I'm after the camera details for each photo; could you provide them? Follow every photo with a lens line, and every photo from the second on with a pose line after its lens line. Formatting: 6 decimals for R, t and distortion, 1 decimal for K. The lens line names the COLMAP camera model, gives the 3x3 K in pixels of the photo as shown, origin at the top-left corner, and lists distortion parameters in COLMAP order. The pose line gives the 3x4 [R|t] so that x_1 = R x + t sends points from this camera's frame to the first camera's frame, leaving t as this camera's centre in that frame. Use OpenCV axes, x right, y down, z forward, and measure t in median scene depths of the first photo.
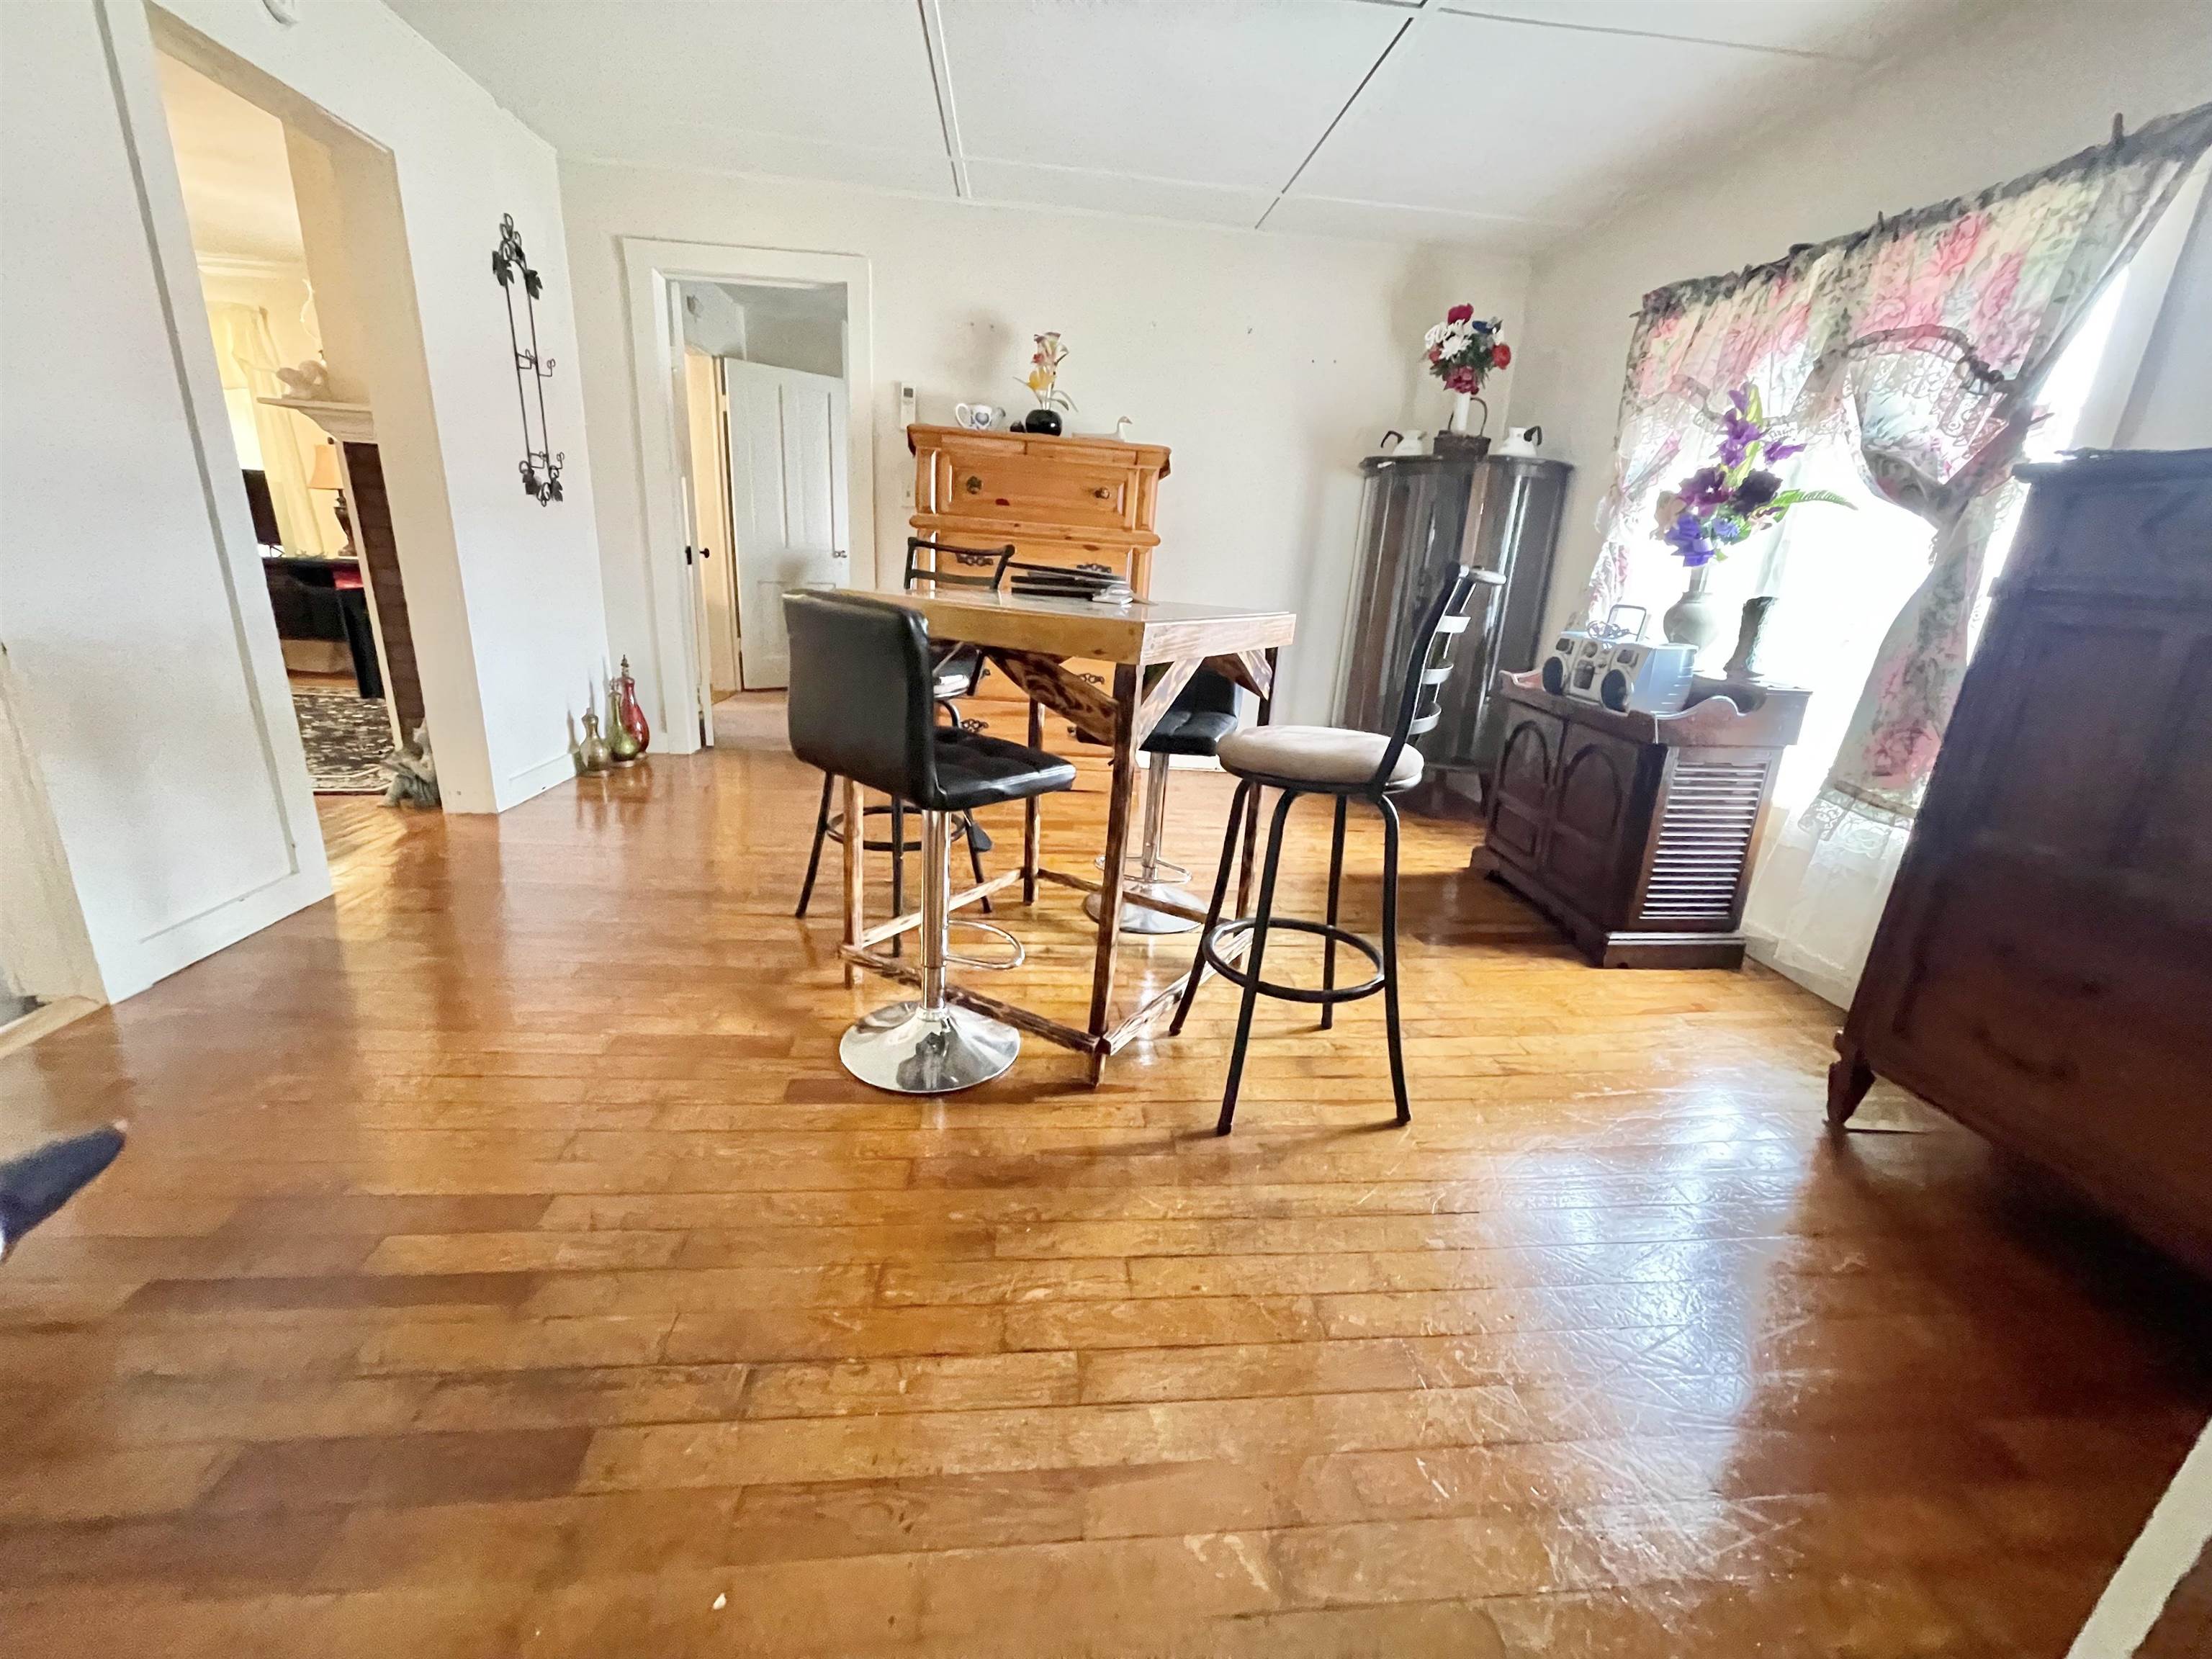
lens RADIAL K [[889.5, 0, 1118.4], [0, 889.5, 836.8], [0, 0, 1]] dist [-0.001514, 0.000012]
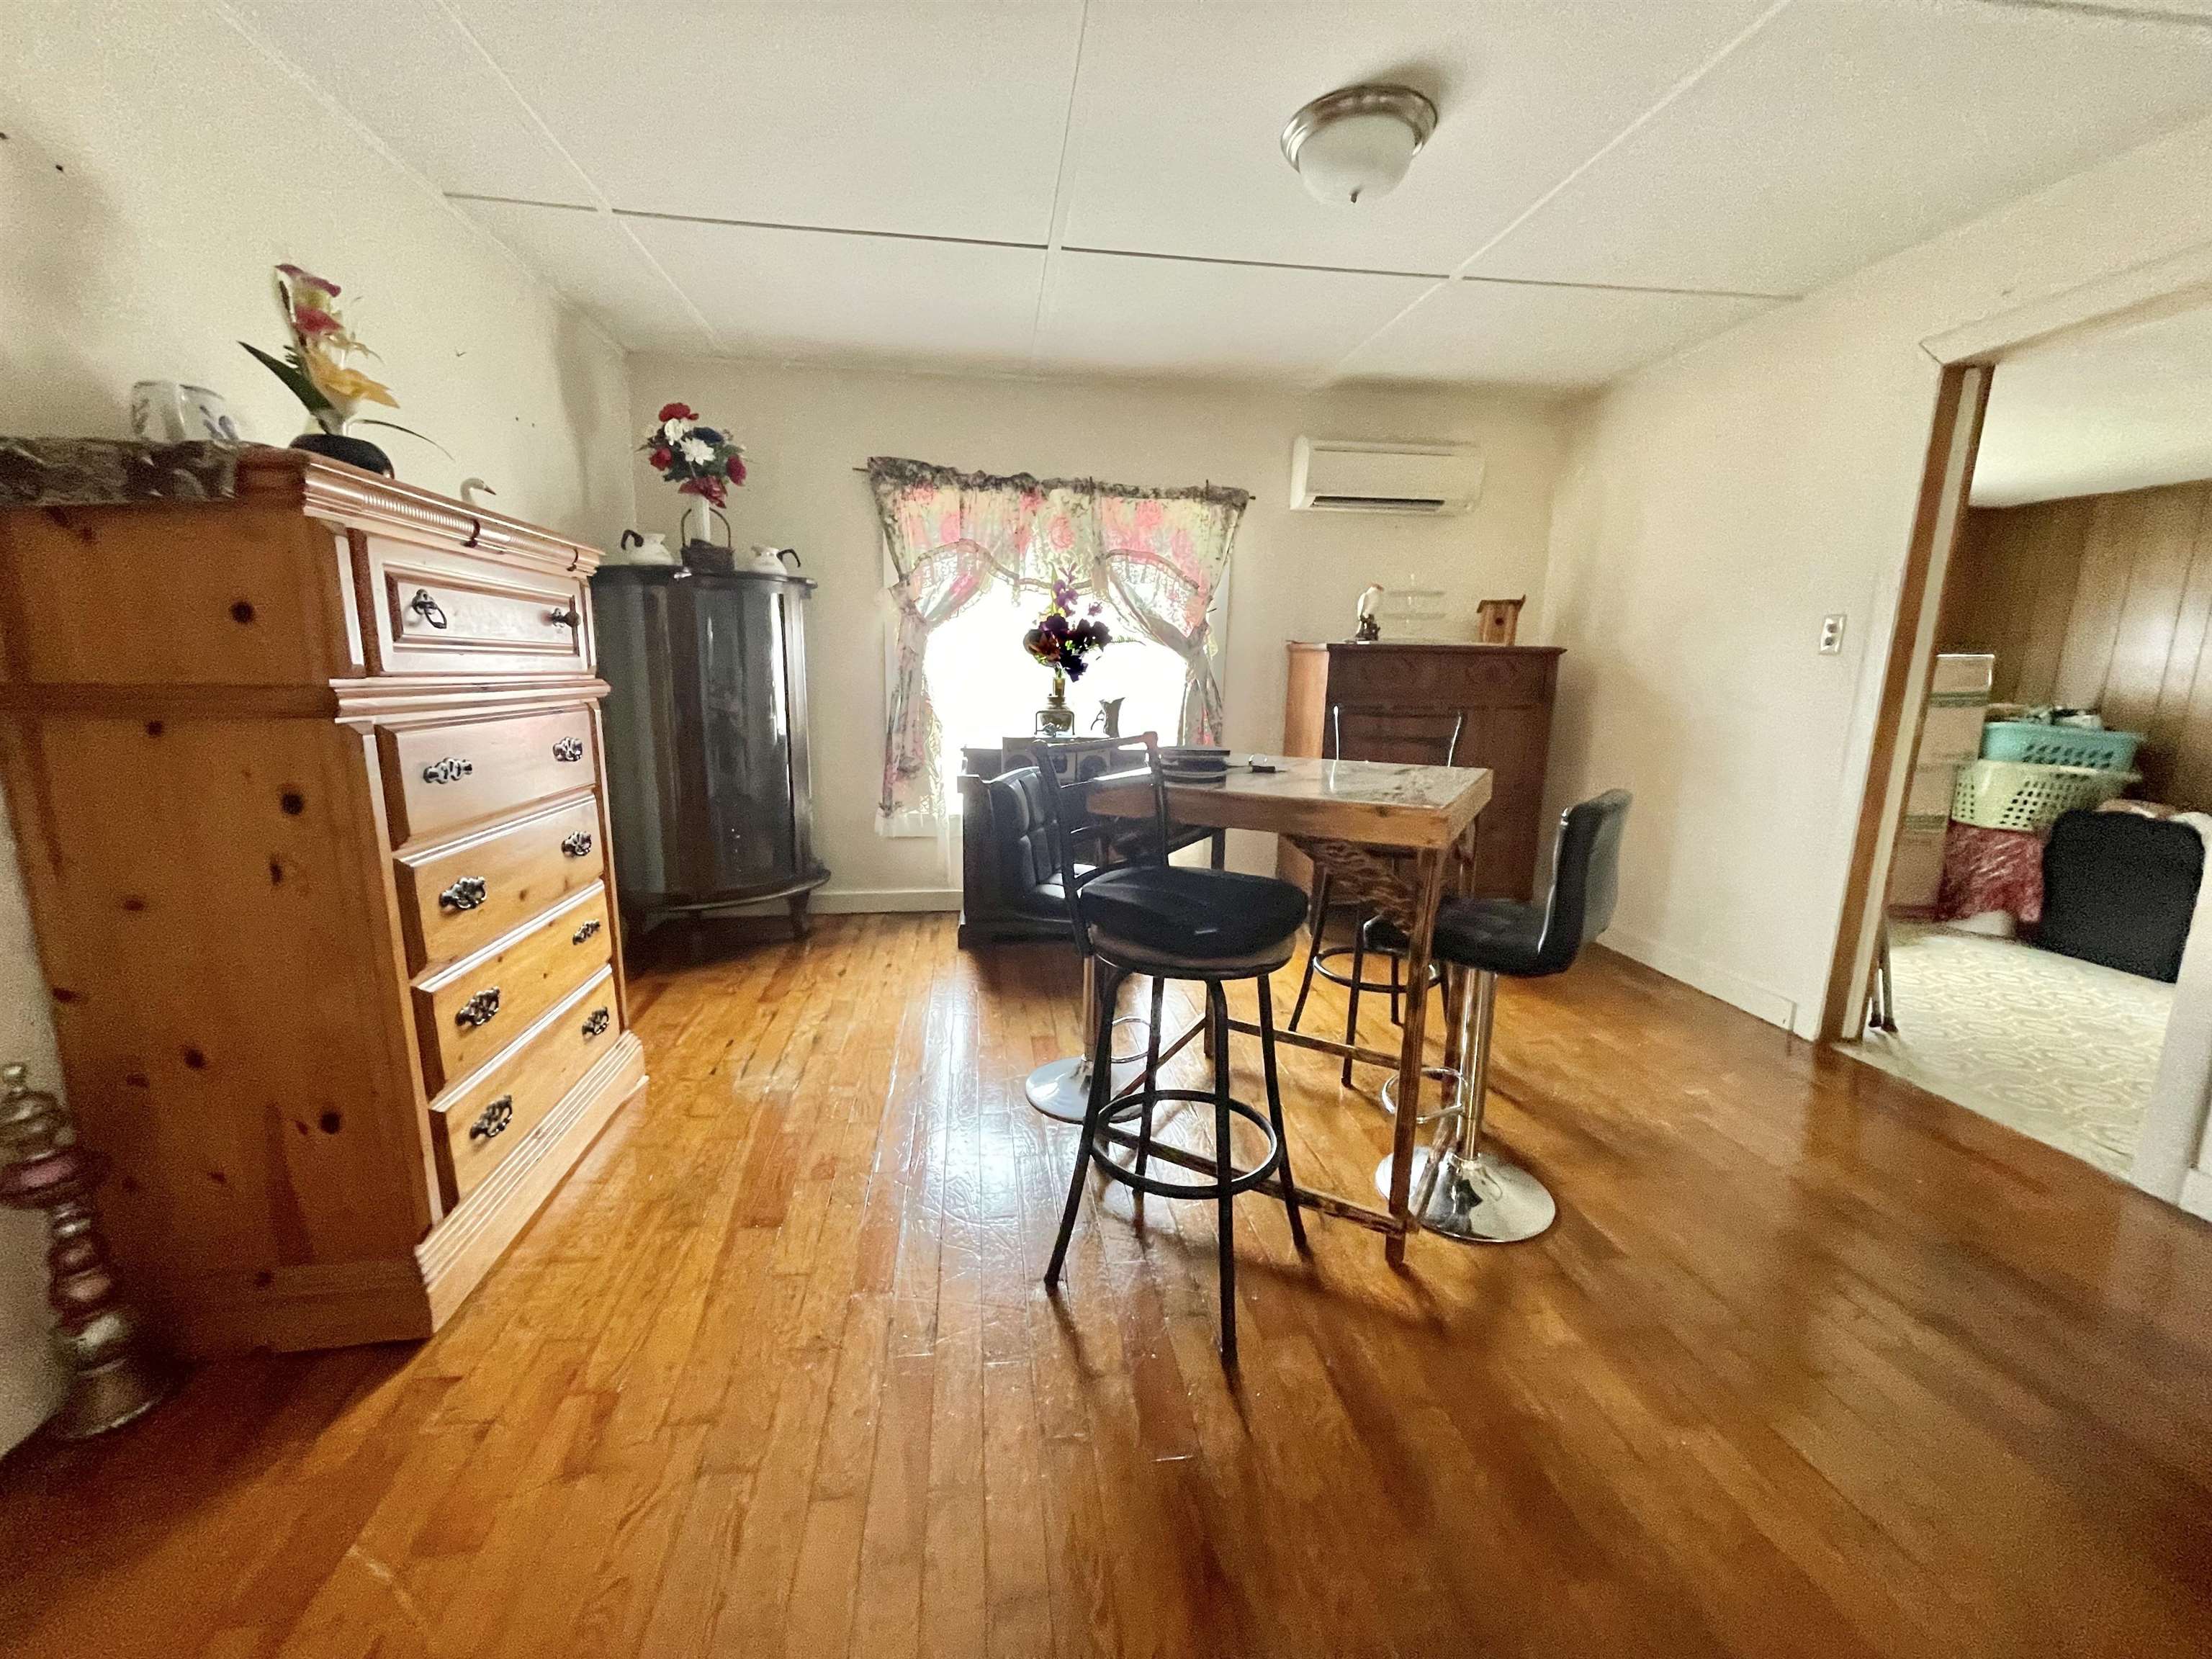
lens RADIAL K [[889.5, 0, 1108.7], [0, 889.5, 836.7], [0, 0, 1]] dist [-0.001514, 0.000012]
pose [[-0.030238, -0.256263, 0.966134, -0.878564], [0.287284, 0.923564, 0.253962, -0.432166], [-0.957368, 0.285234, 0.045694, 0.967646]]
